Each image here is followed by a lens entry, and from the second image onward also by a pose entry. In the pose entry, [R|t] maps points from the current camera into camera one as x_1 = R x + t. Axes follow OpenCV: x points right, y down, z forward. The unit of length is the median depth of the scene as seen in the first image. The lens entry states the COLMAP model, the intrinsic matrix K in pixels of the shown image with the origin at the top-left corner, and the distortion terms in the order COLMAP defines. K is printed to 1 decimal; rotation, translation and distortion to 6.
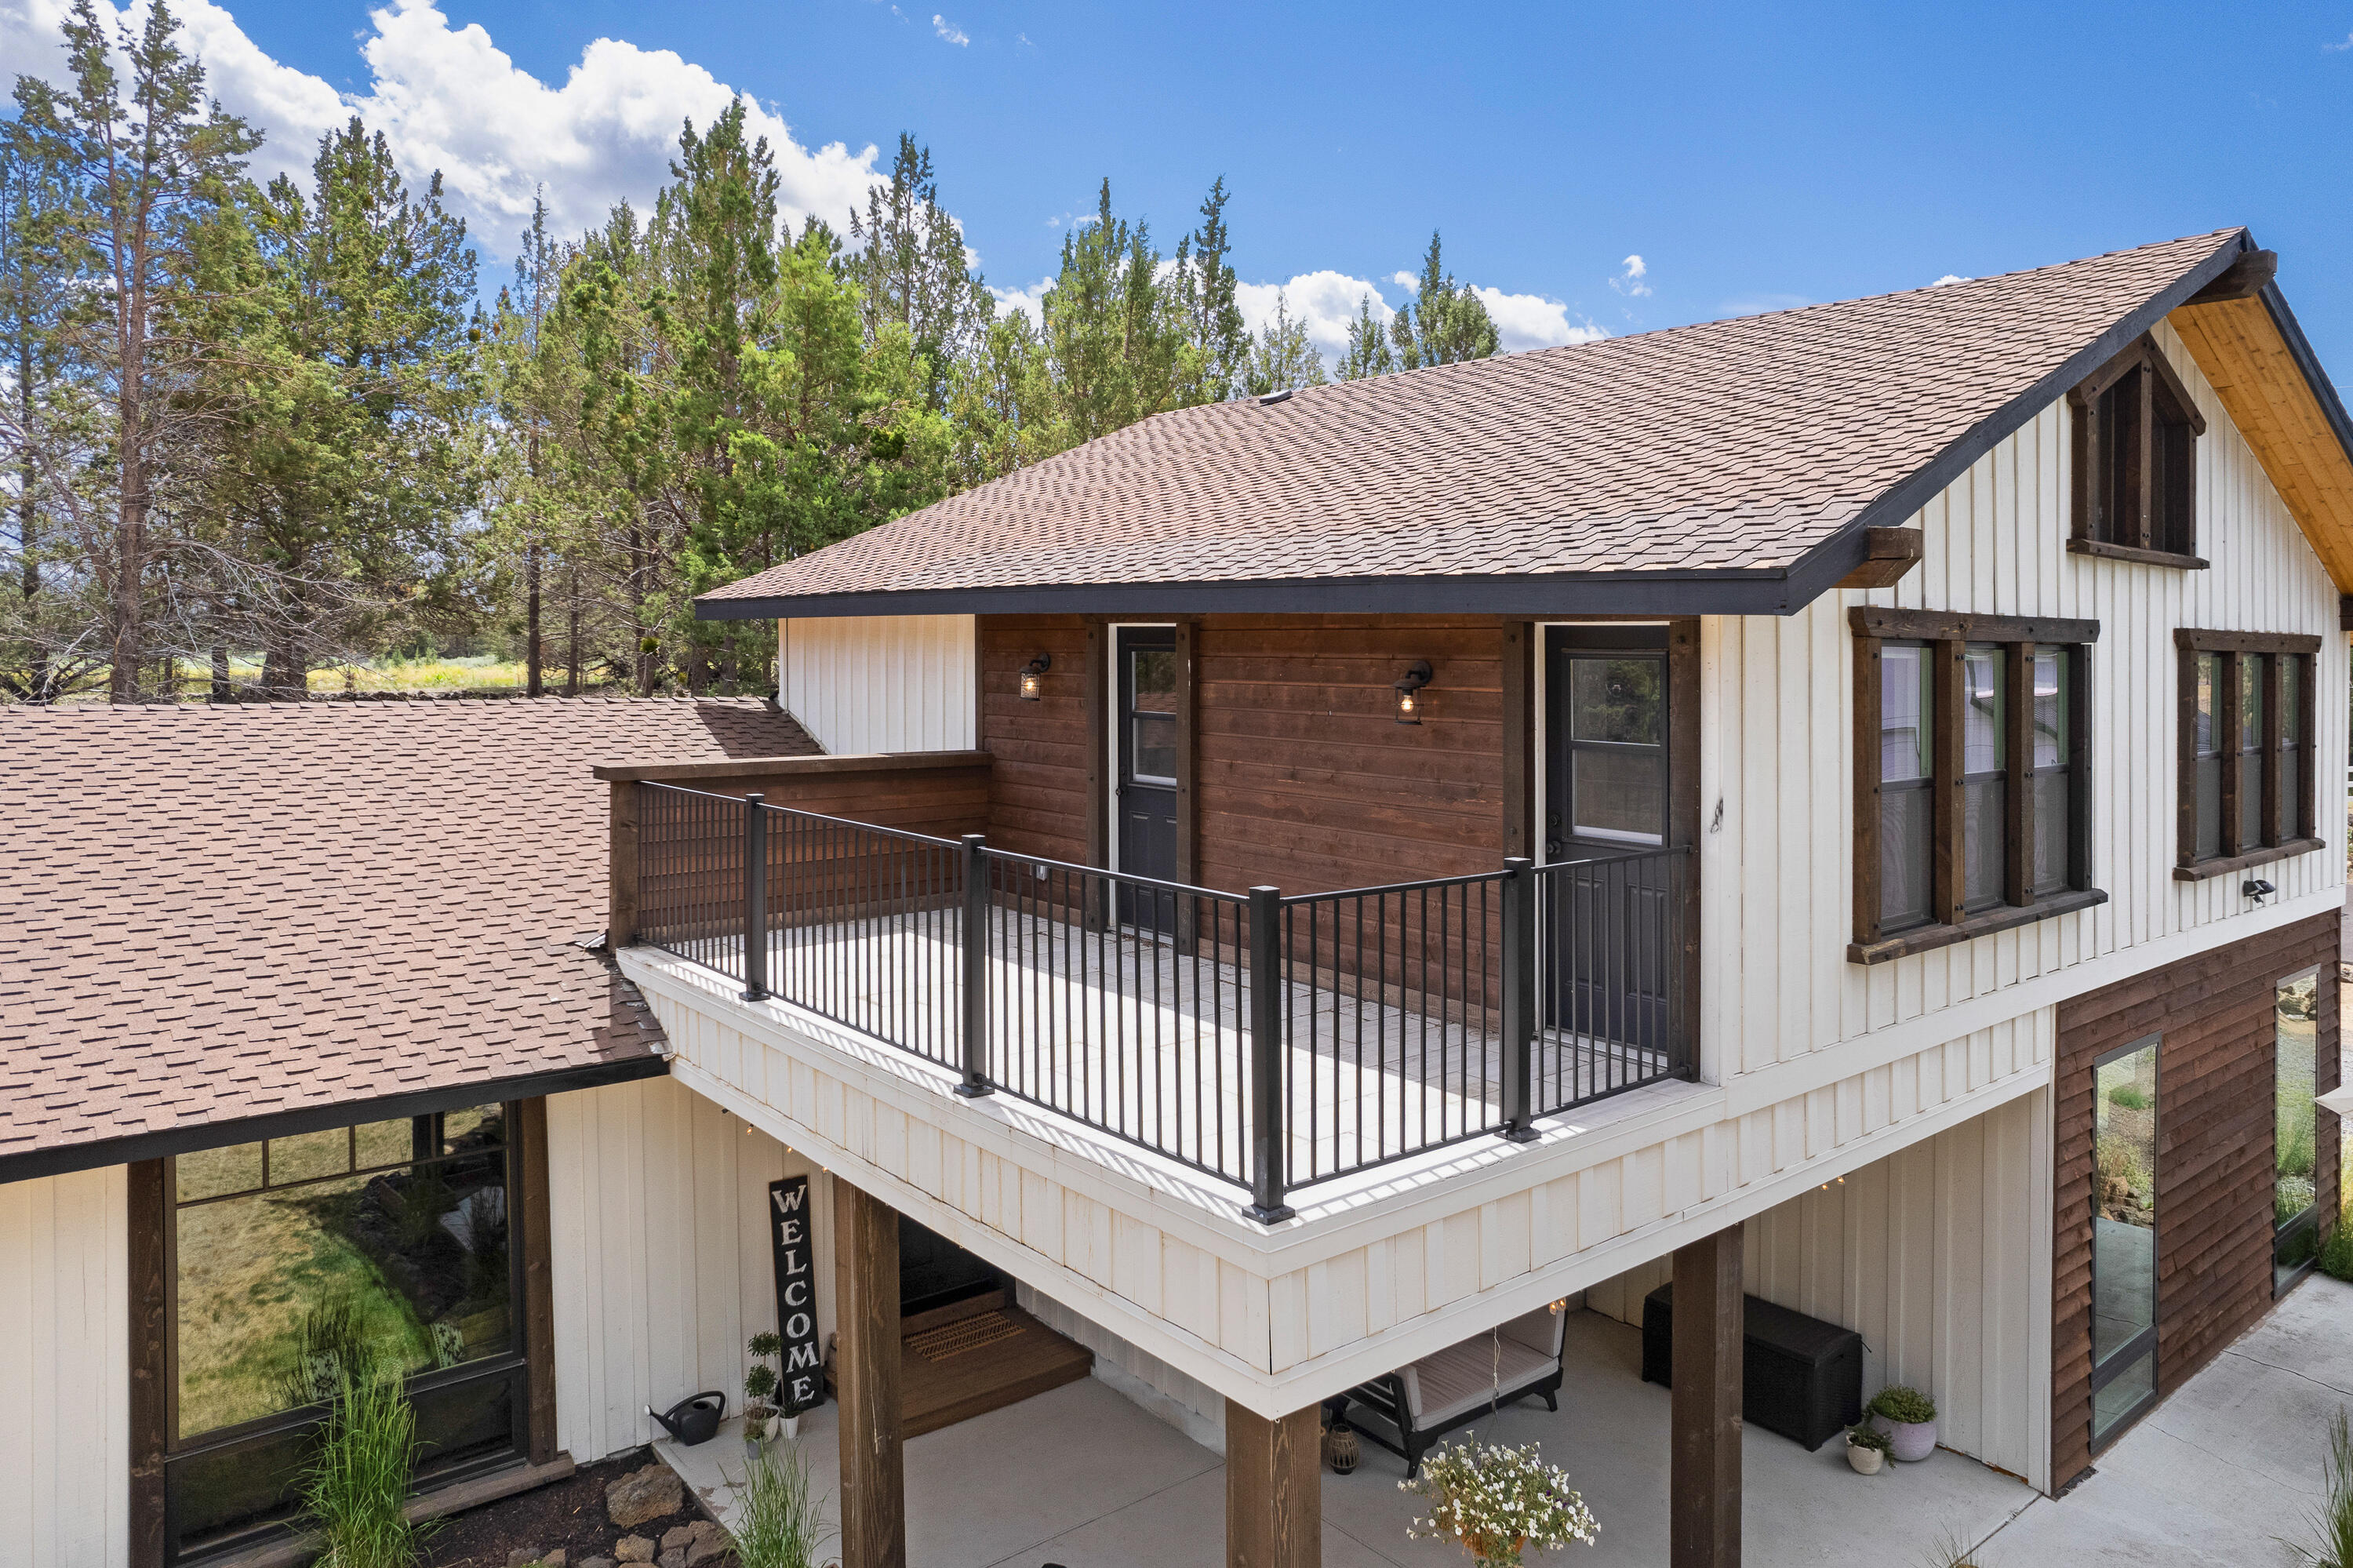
lens RADIAL K [[1515.3, 0, 1214.2], [0, 1515.3, 675.8], [0, 0, 1]] dist [-0.069108, 0.061895]
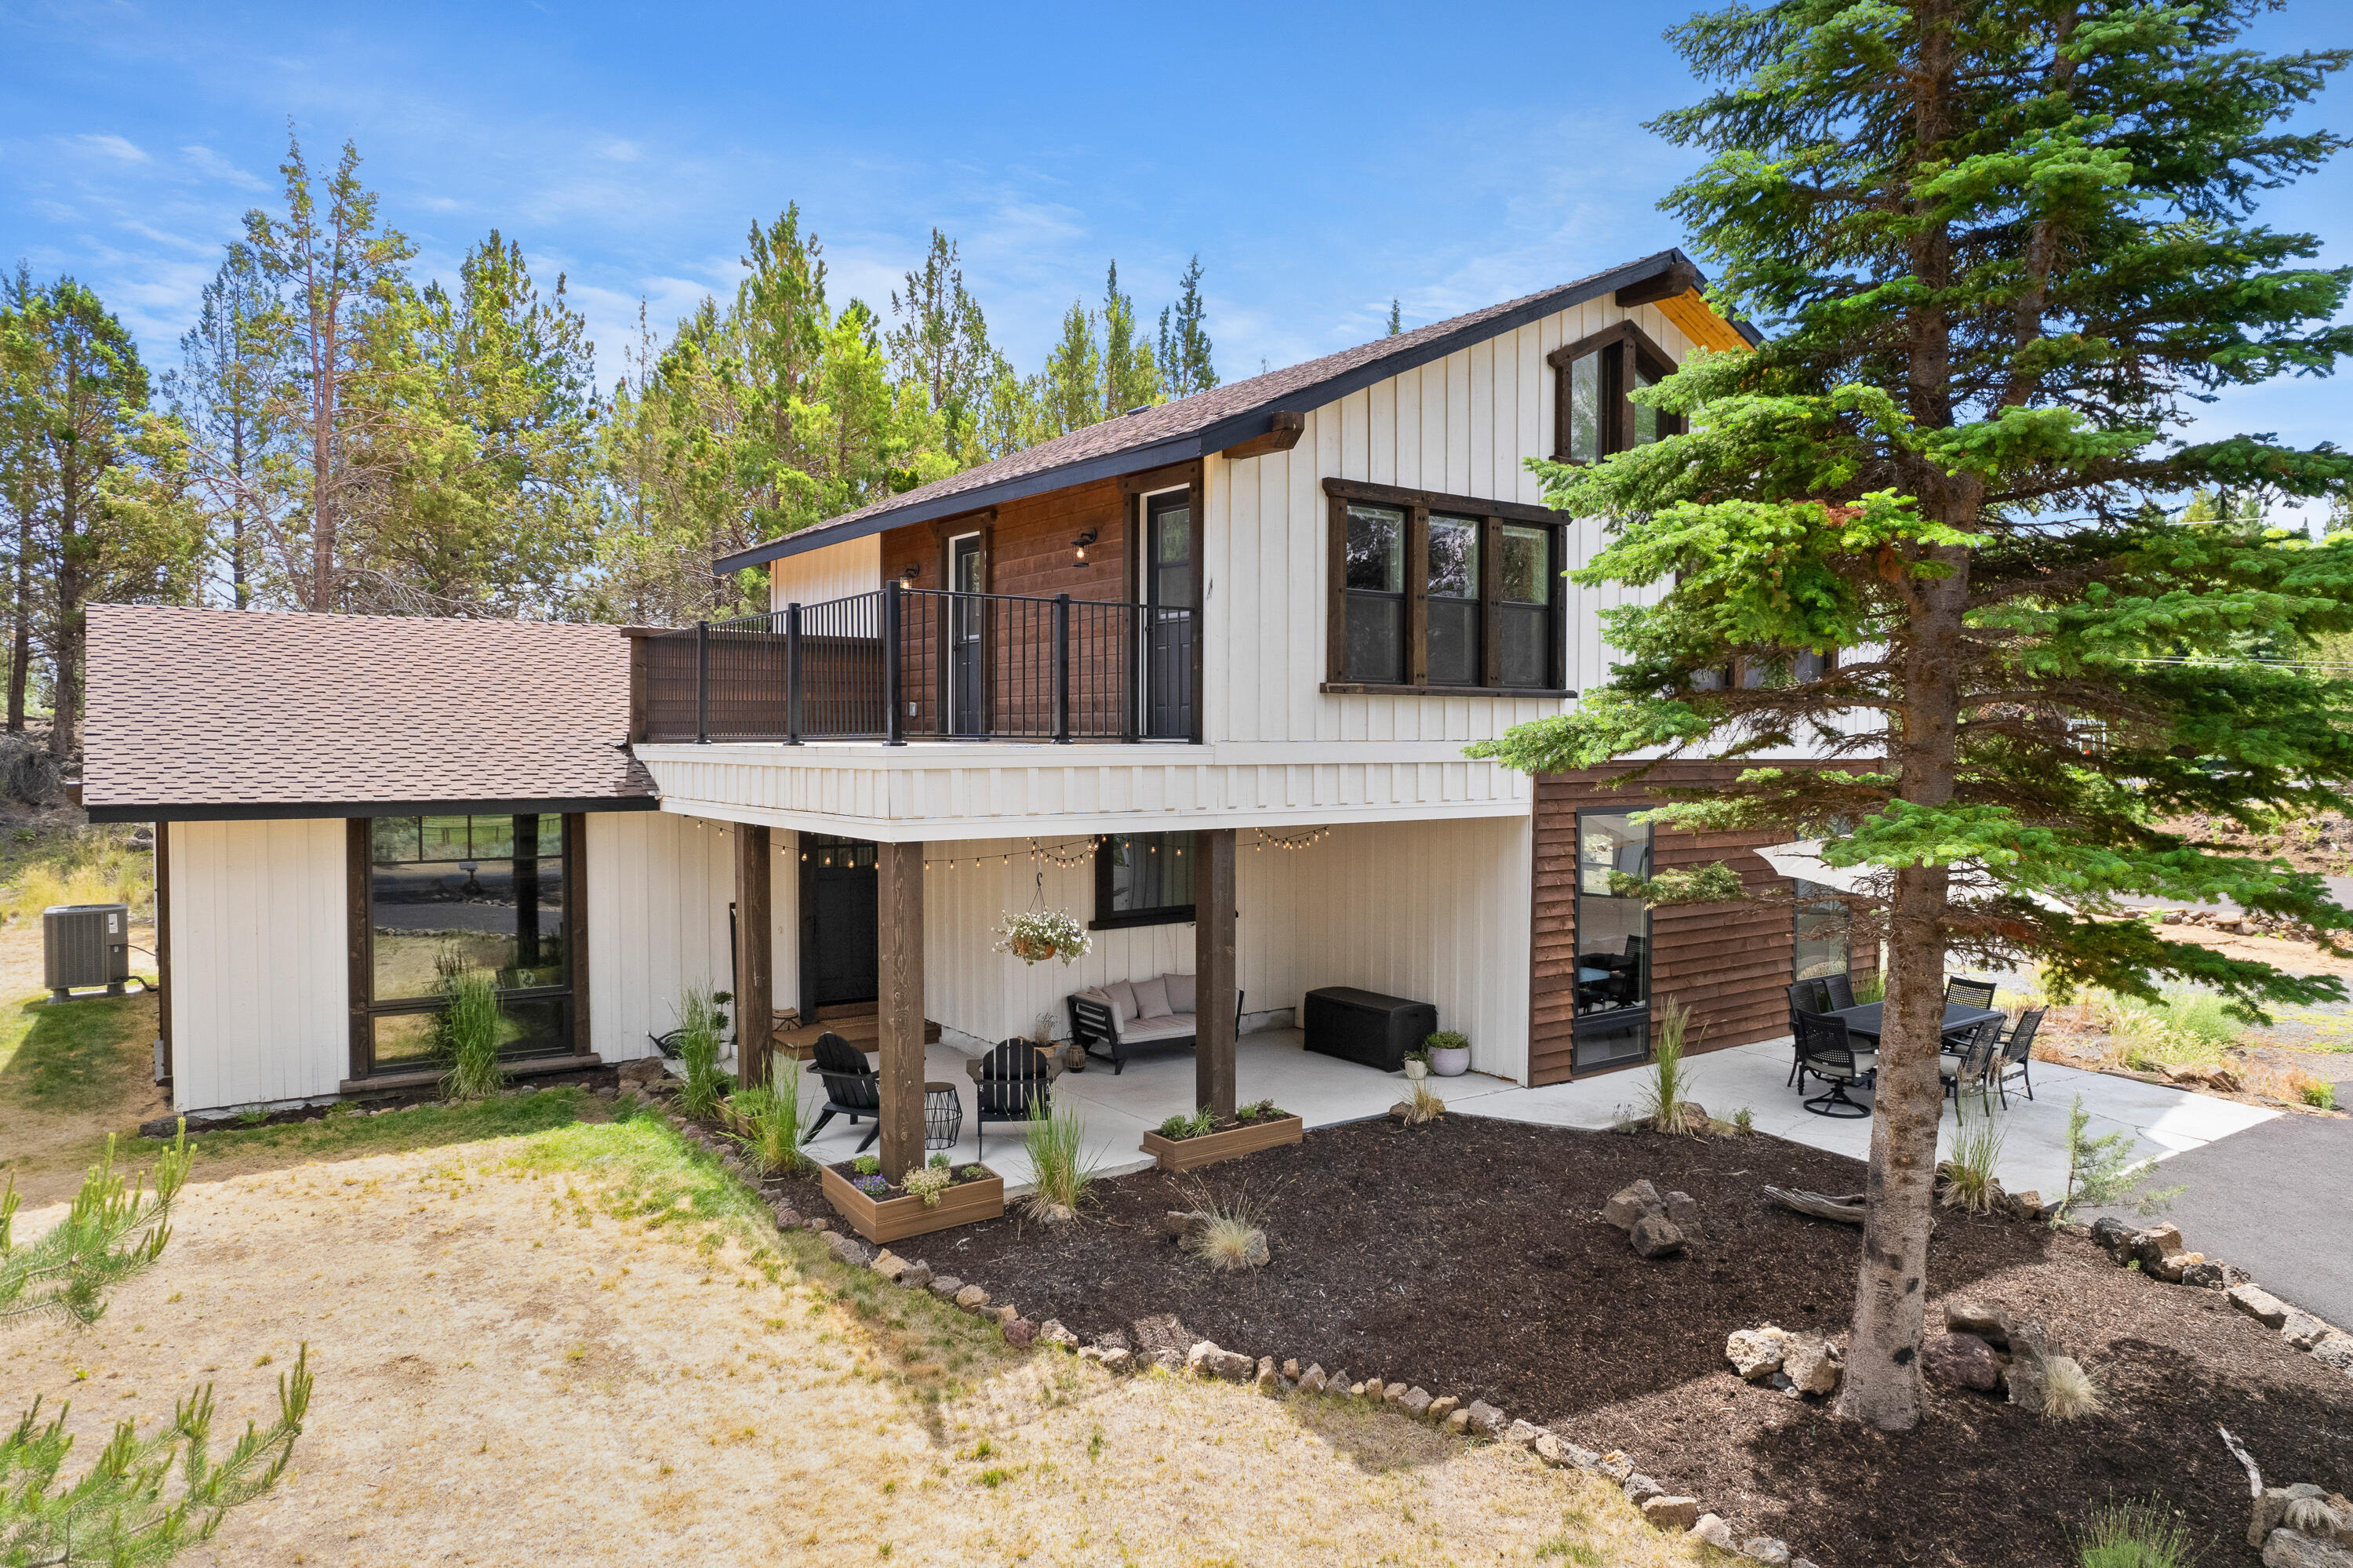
lens RADIAL K [[1535.1, 0, 1176.9], [0, 1535.1, 774.9], [0, 0, 1]] dist [-0.075320, 0.066897]
pose [[0.994766, 0.004296, -0.102085, 0.118519], [-0.004334, 0.999991, -0.000155, 0.077050], [0.102084, 0.000597, 0.994776, -0.188103]]
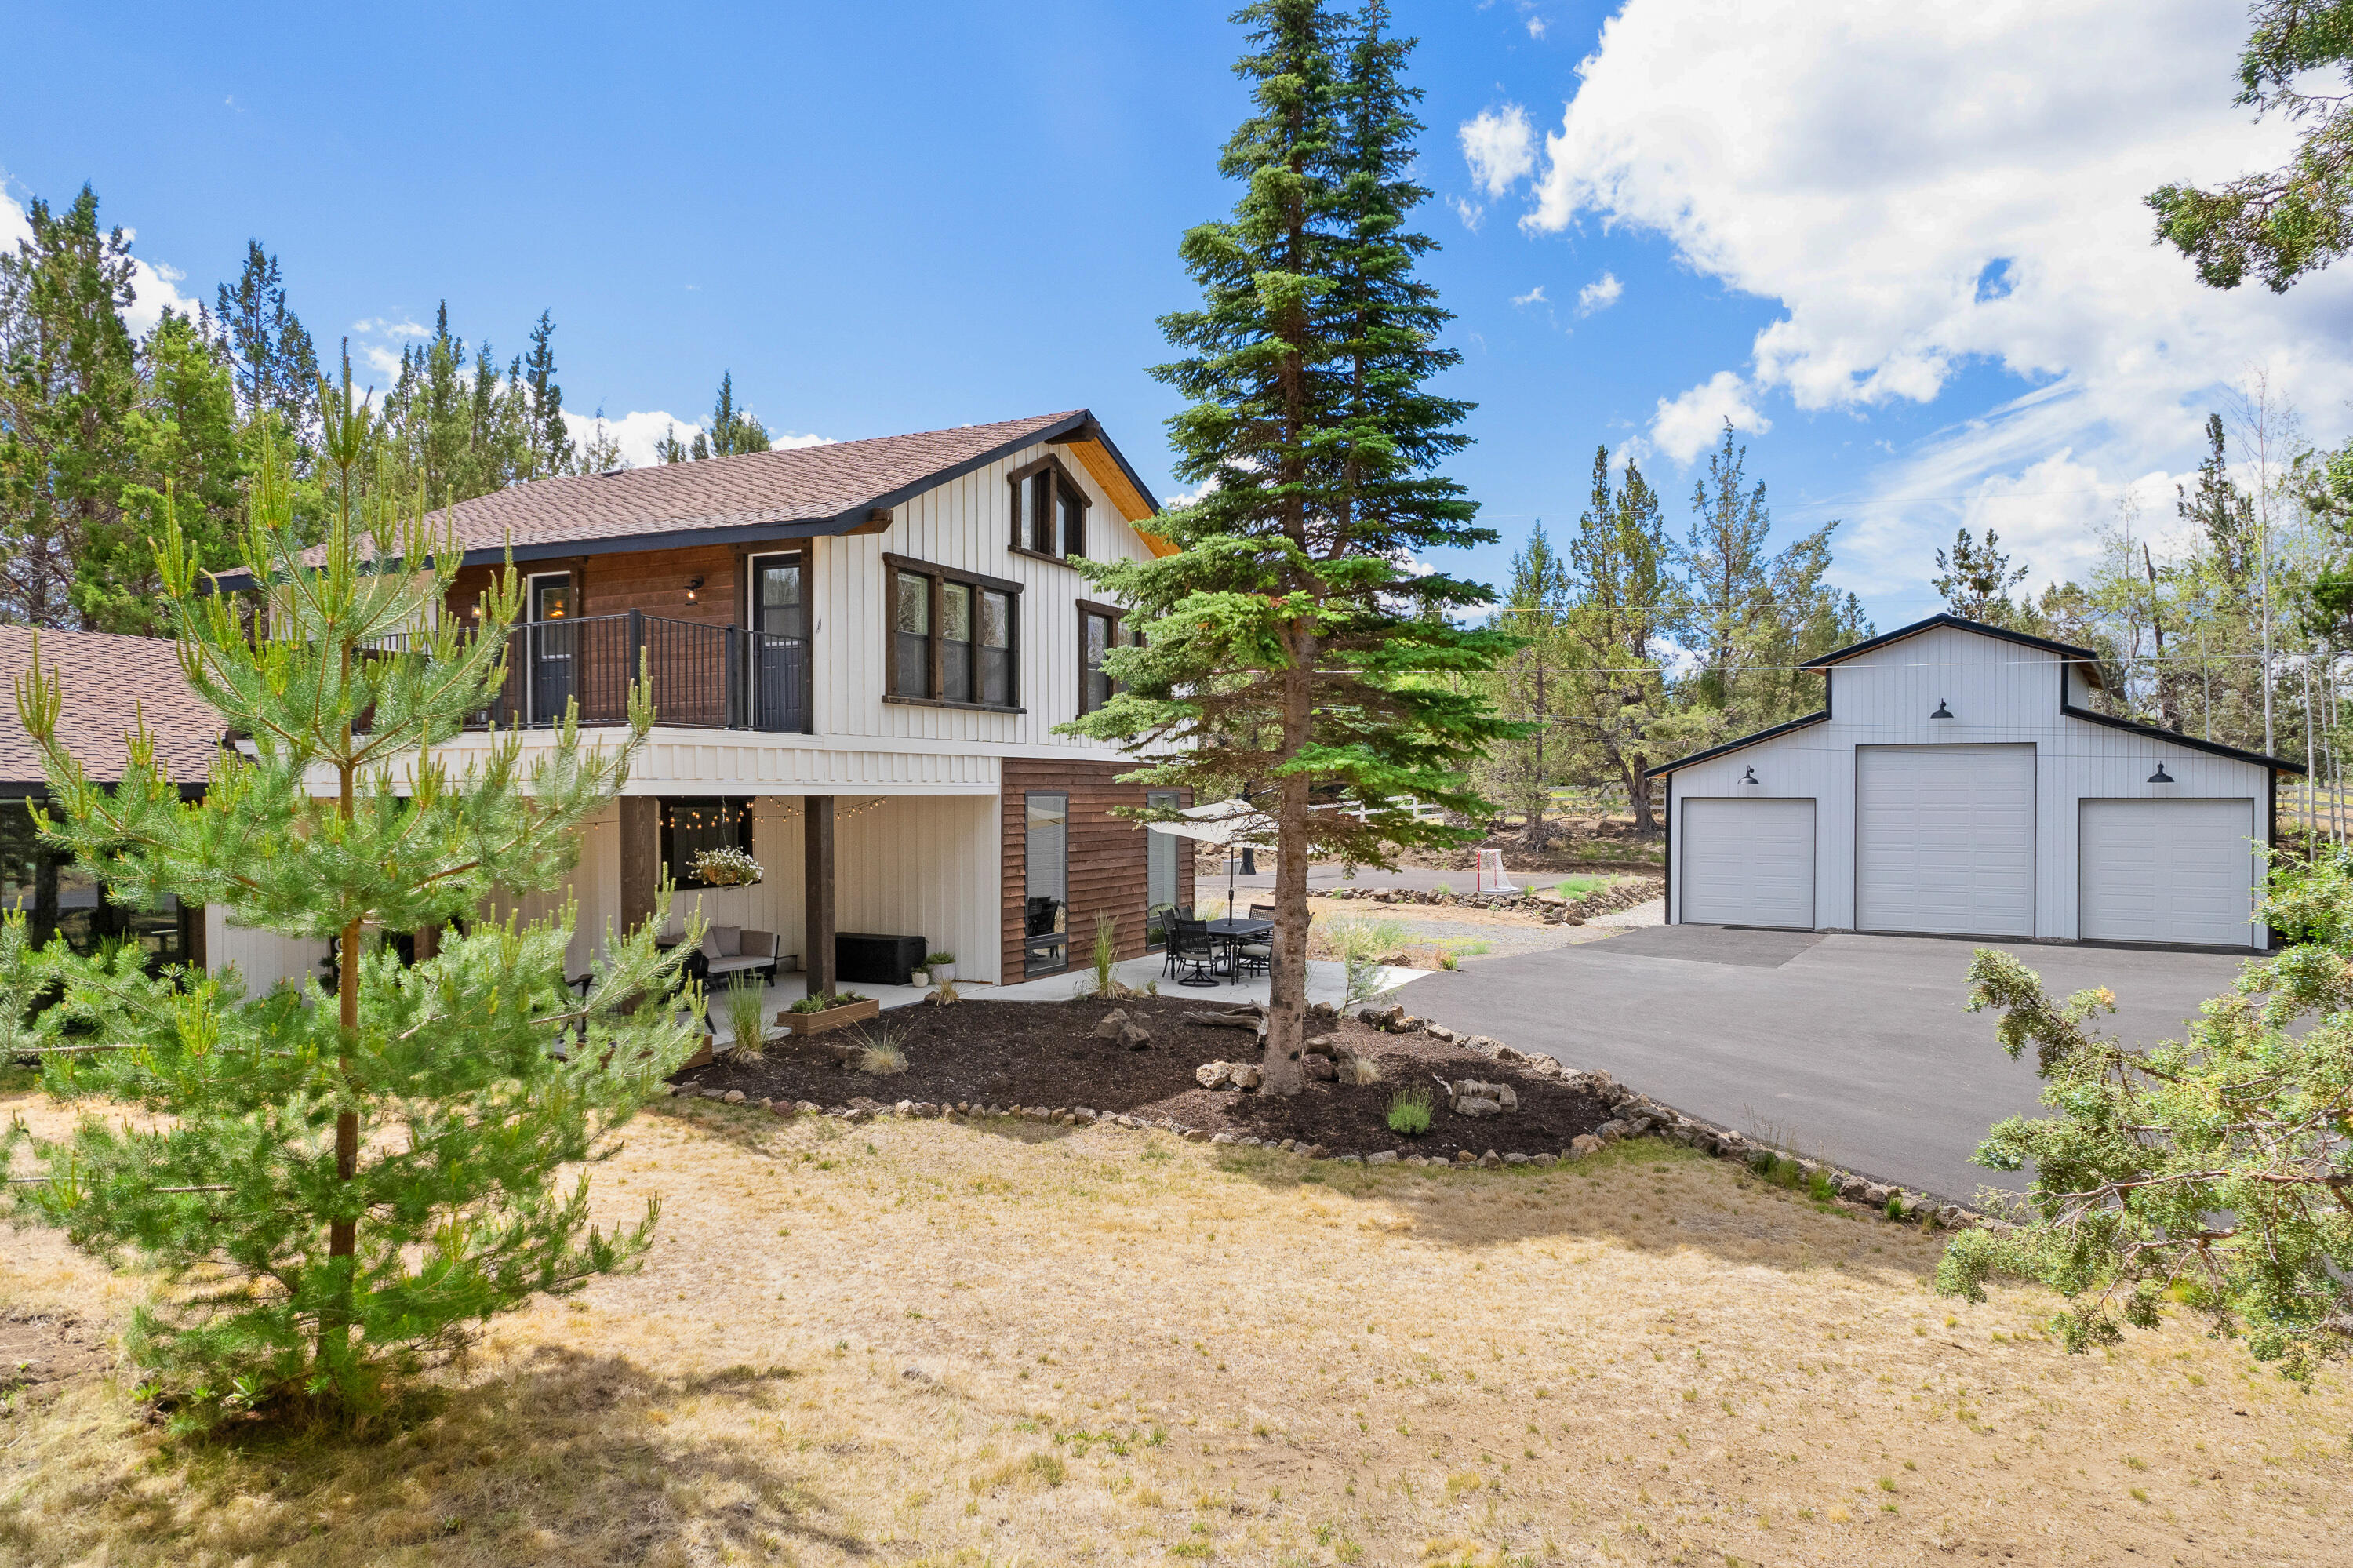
lens RADIAL K [[1603.8, 0, 1143.0], [0, 1603.8, 792.1], [0, 0, 1]] dist [-0.074185, 0.084027]
pose [[0.925267, 0.001971, 0.379311, -0.040807], [0.009809, 0.999528, -0.029121, 0.111276], [-0.379189, 0.030666, 0.924811, -0.398759]]
